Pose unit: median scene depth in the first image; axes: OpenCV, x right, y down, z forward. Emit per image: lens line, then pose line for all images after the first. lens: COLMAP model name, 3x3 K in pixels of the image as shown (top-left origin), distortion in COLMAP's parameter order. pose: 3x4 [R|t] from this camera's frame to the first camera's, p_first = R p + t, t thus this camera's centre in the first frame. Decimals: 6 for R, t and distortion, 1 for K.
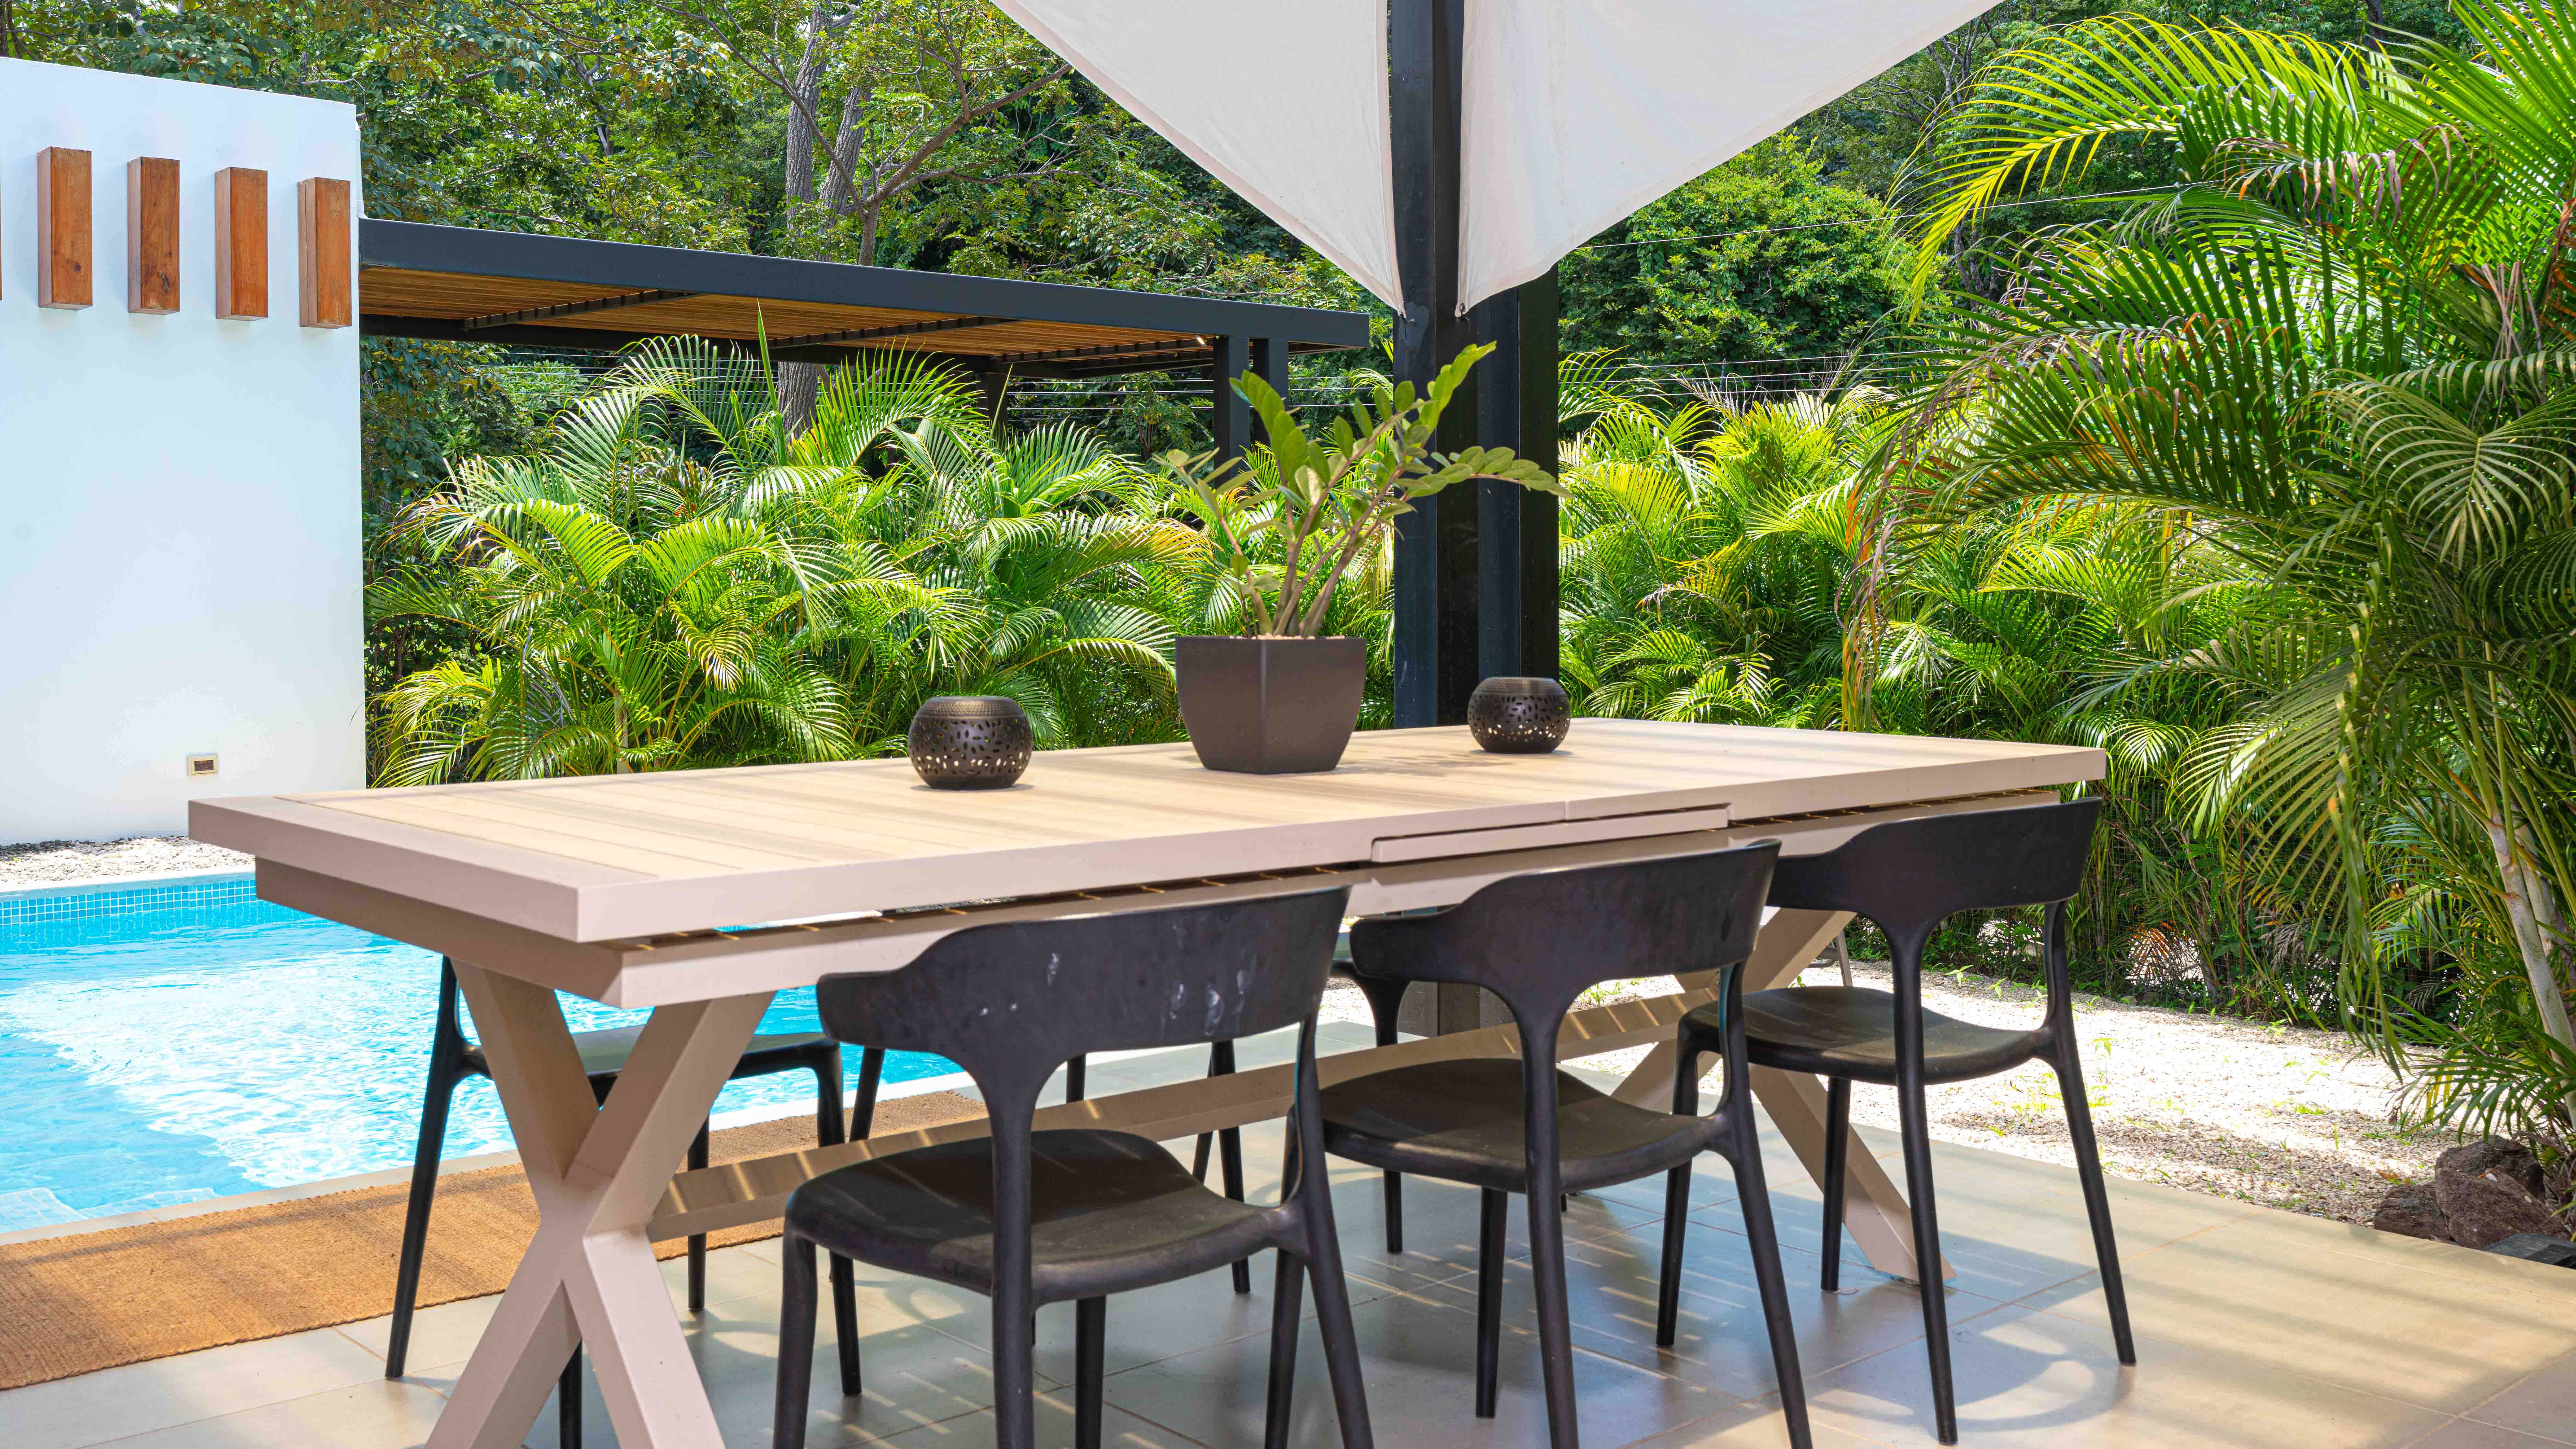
lens RADIAL K [[2318.9, 0, 1295.3], [0, 2318.9, 678.9], [0, 0, 1]] dist [0.112757, -0.247406]
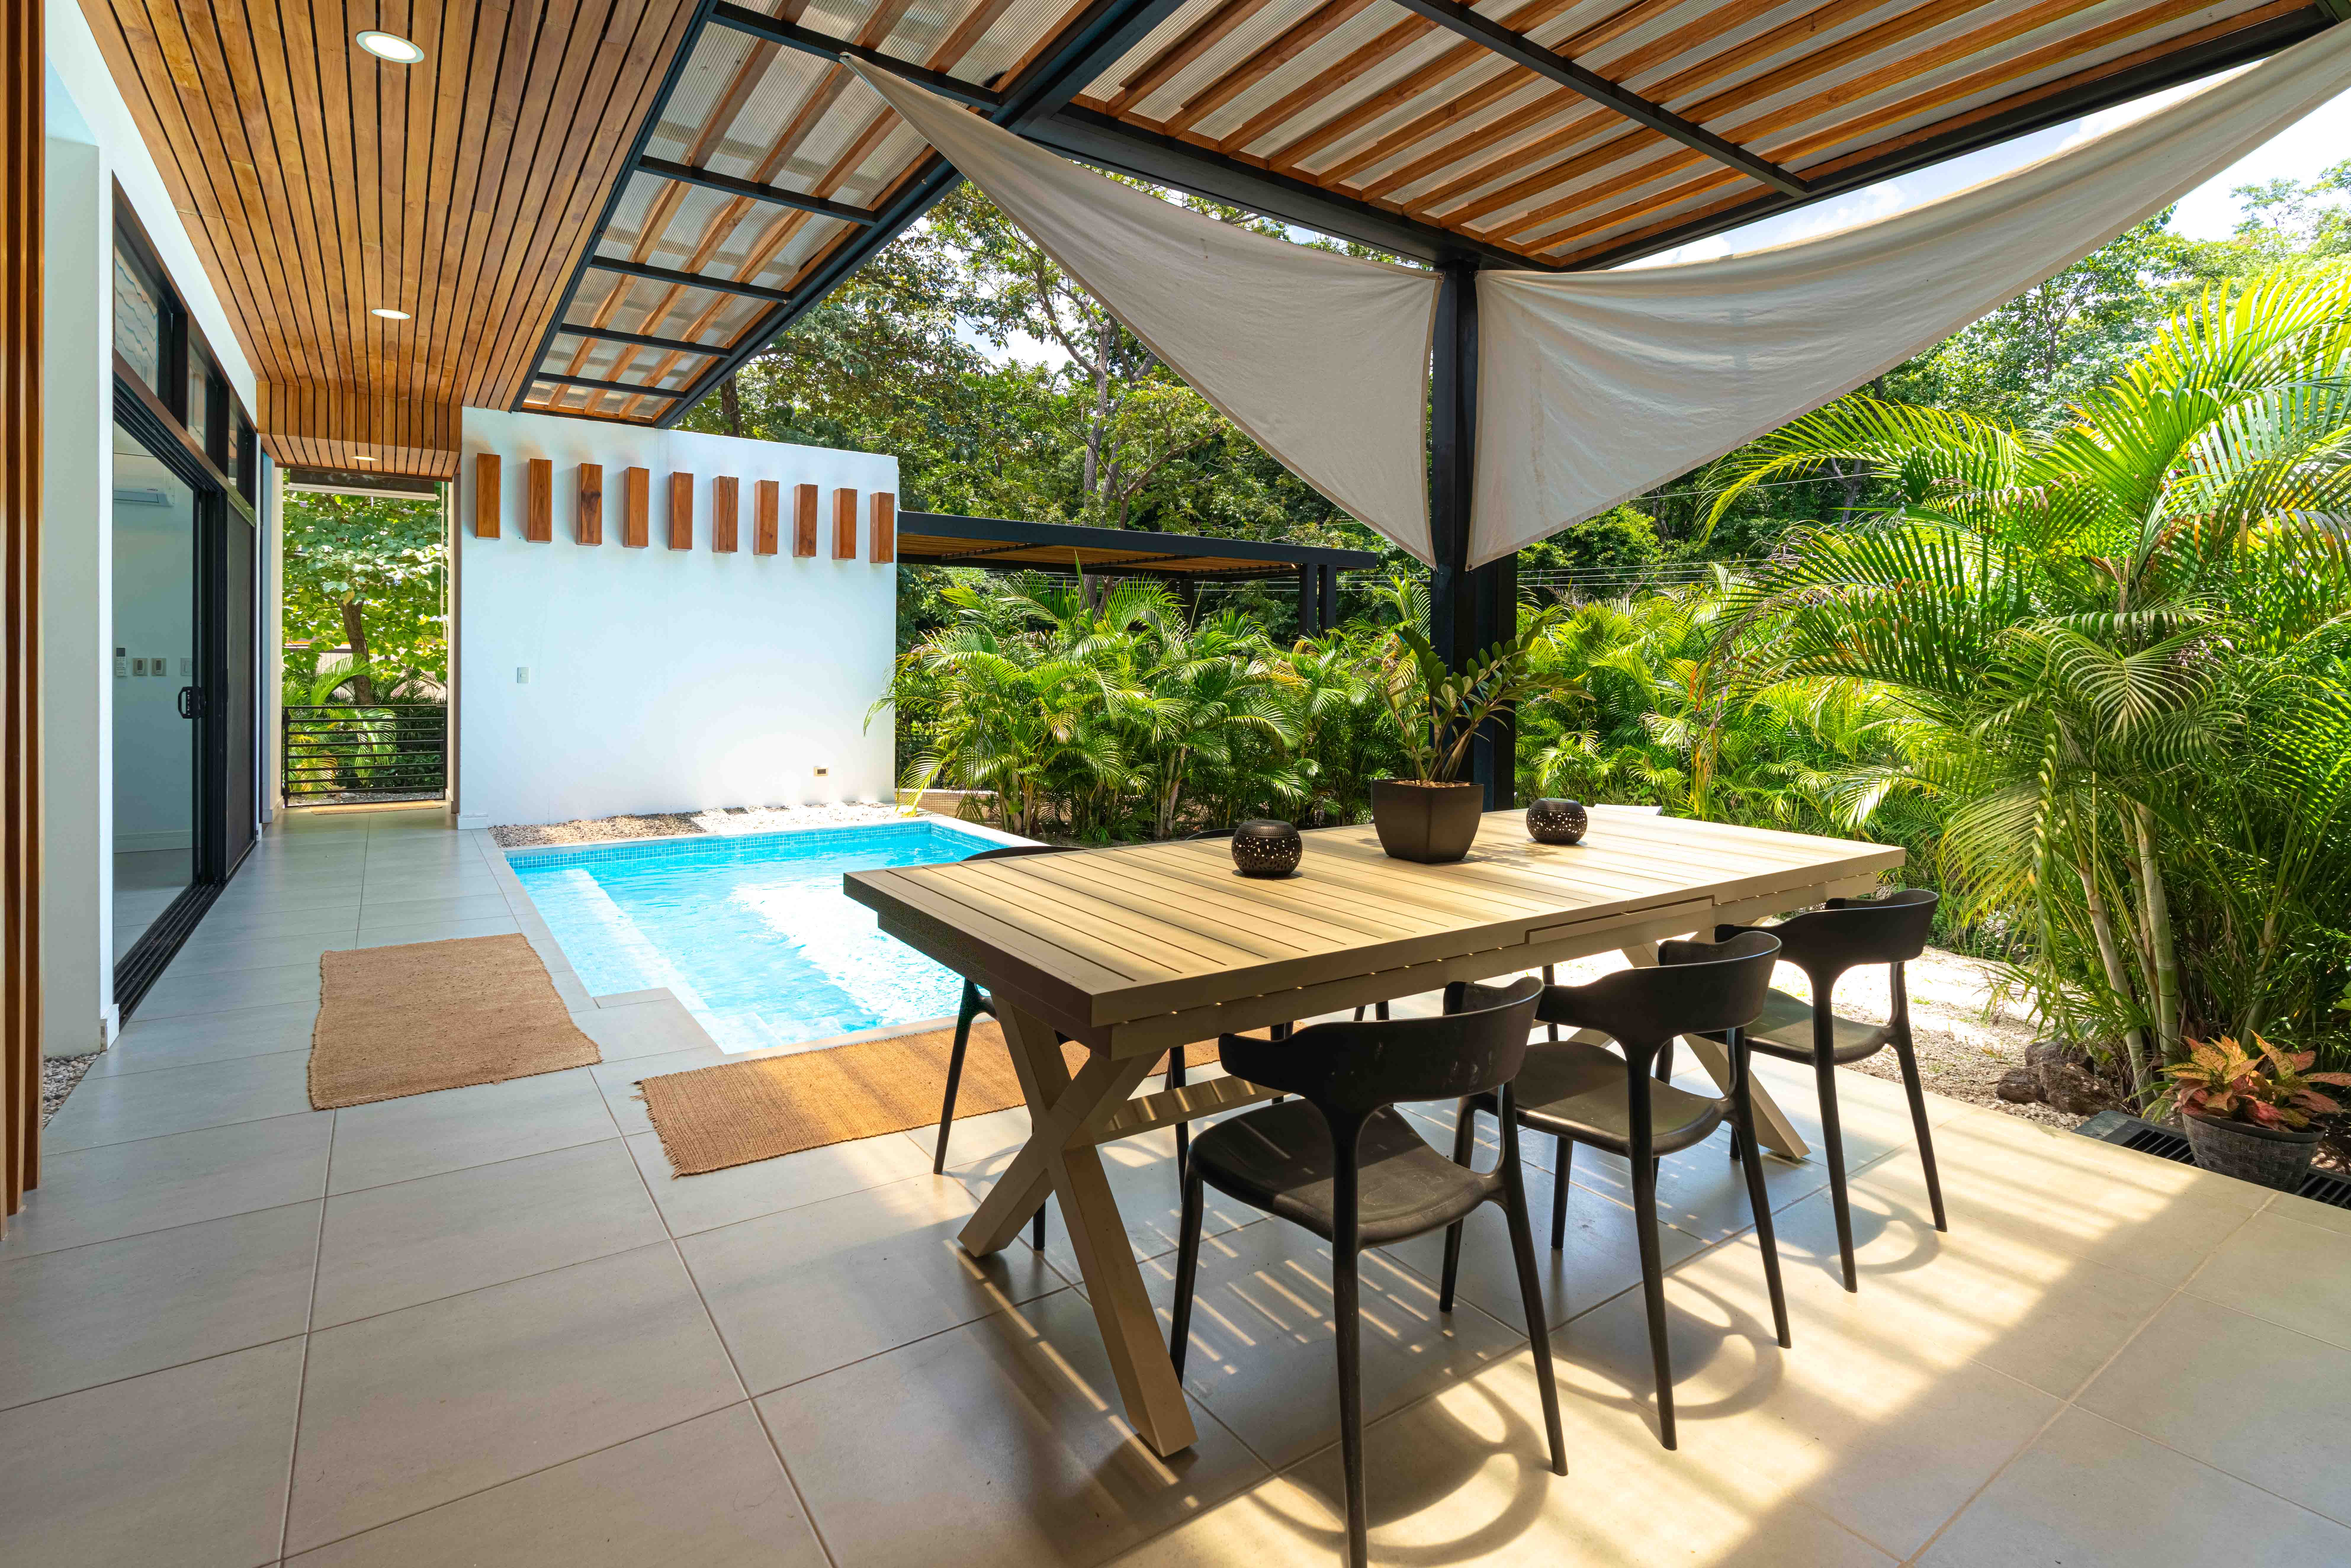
lens RADIAL K [[1121.1, 0, 1175.3], [0, 1121.1, 701.5], [0, 0, 1]] dist [-0.002381, -0.000210]
pose [[0.992113, 0.016939, -0.124200, -0.027772], [-0.018806, 0.999727, -0.013876, -0.018603], [0.123931, 0.016102, 0.992160, 0.041630]]
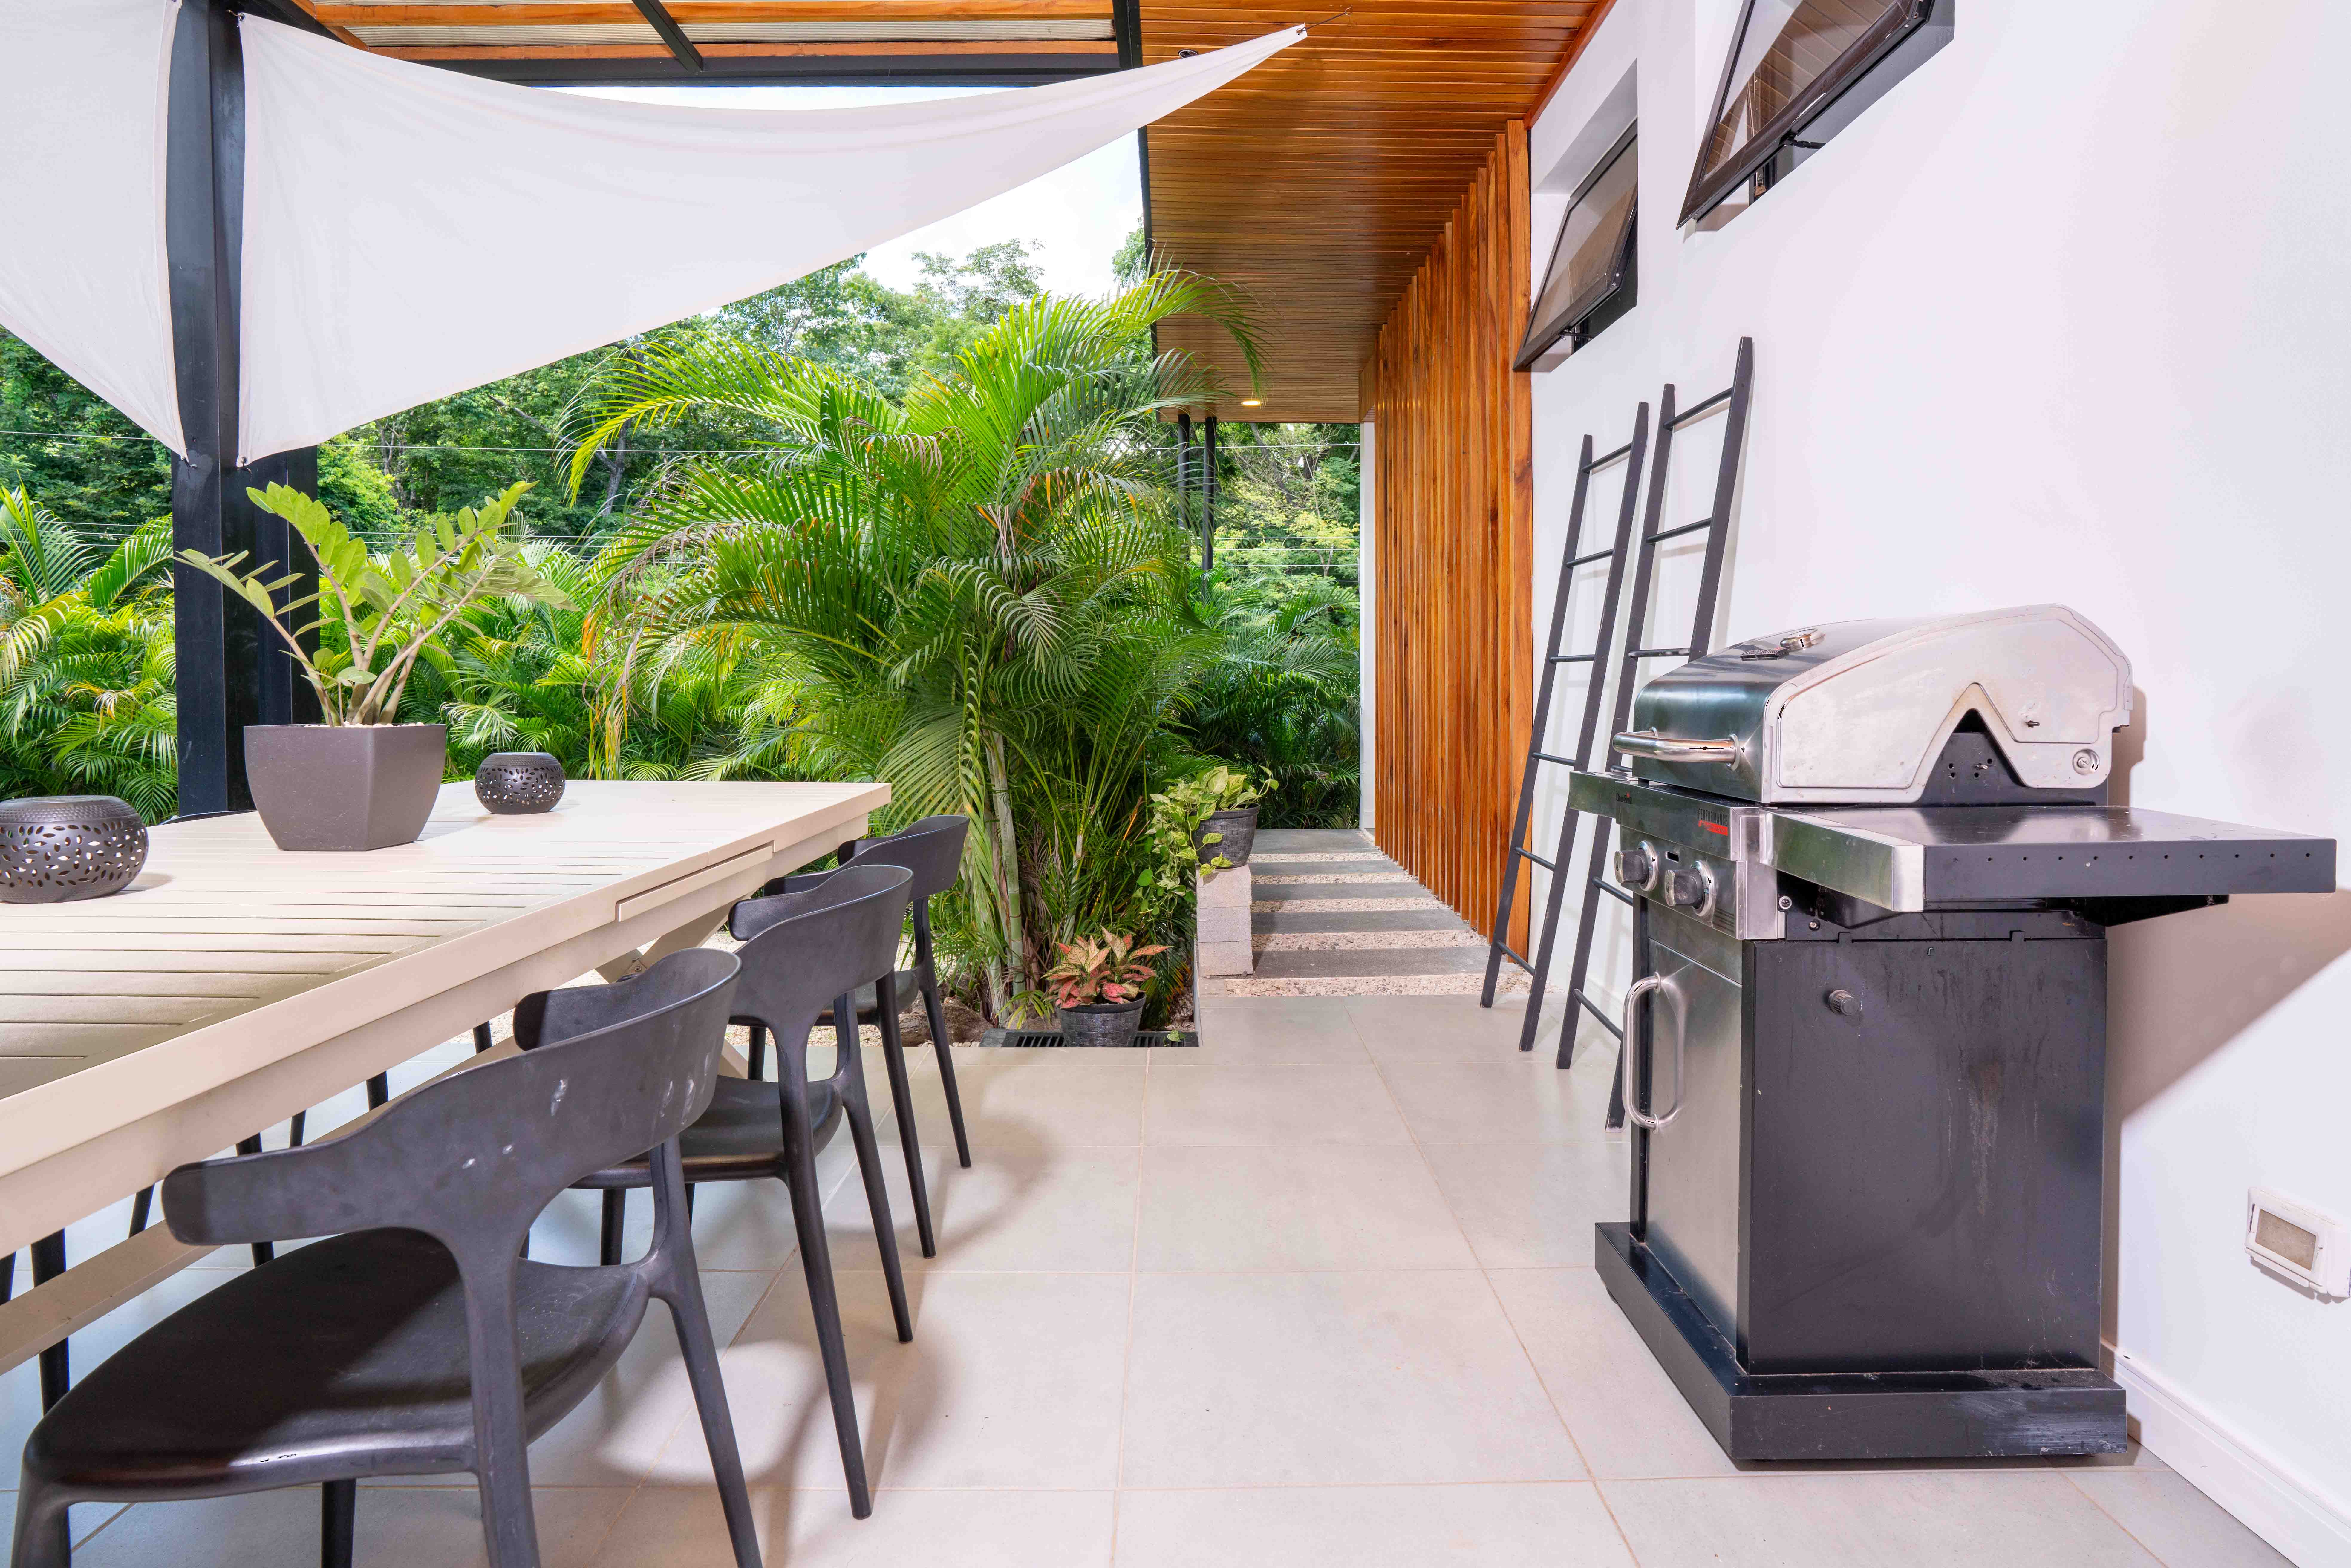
lens RADIAL K [[1283.0, 0, 1180.7], [0, 1283.0, 733.5], [0, 0, 1]] dist [-0.003909, 0.000117]
pose [[0.673454, -0.027573, 0.738715, -0.057224], [0.027792, 0.999542, 0.011972, -0.003166], [-0.738706, 0.012468, 0.673912, 0.089293]]
